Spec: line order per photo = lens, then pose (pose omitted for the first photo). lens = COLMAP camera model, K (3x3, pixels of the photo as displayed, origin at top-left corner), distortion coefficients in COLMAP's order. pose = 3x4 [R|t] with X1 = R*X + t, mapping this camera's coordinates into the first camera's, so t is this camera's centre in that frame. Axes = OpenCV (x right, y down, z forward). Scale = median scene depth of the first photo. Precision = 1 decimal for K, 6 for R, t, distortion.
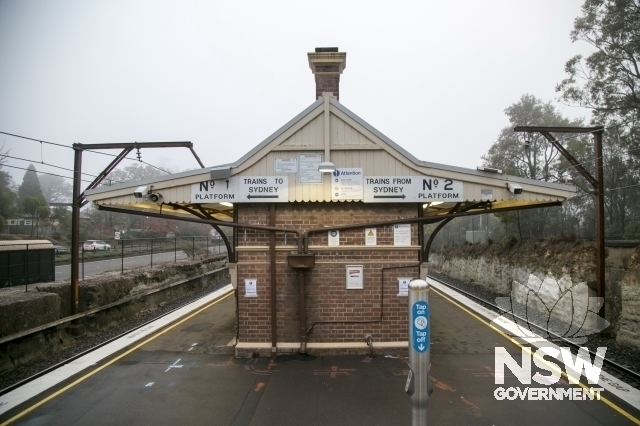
lens RADIAL K [[426.8, 0, 330.7], [0, 426.8, 213.9], [0, 0, 1]] dist [-0.091677, 0.004548]
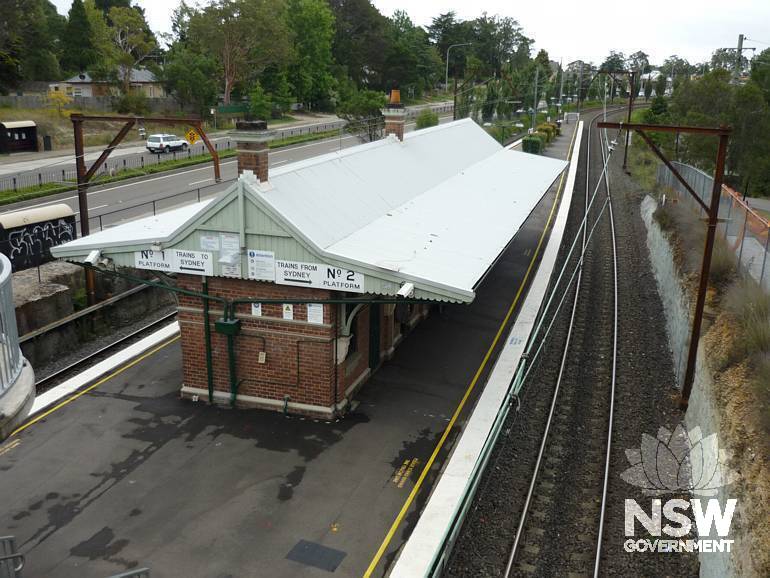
lens RADIAL K [[775.0, 0, 396.1], [0, 775.0, 297.8], [0, 0, 1]] dist [-0.059014, 0.007255]
pose [[0.961568, 0.104617, -0.253854, 0.848252], [-0.017517, 0.946055, 0.323531, -0.614727], [0.274006, -0.306650, 0.911530, -0.687300]]
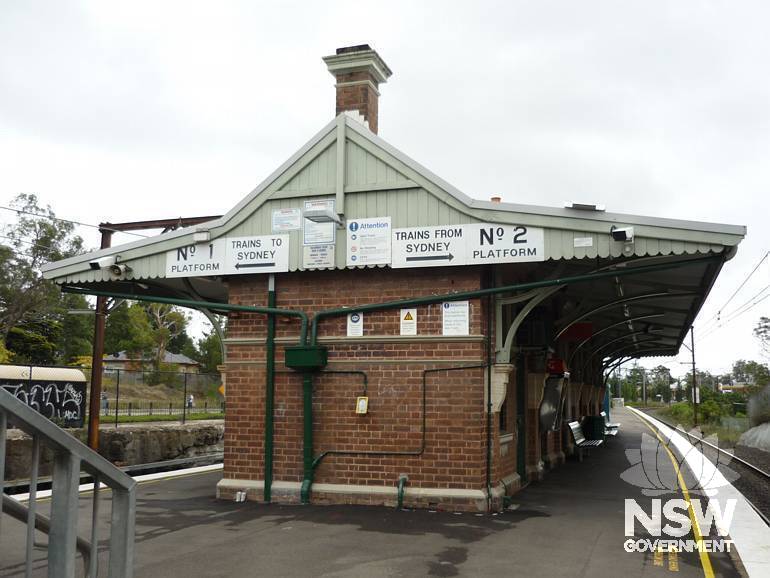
lens RADIAL K [[775.0, 0, 396.1], [0, 775.0, 297.8], [0, 0, 1]] dist [-0.059014, 0.007255]
pose [[0.953663, -0.023808, -0.299935, 0.433390], [-0.002746, 0.996134, -0.087802, 0.121704], [0.300866, 0.084557, 0.949910, -0.129992]]
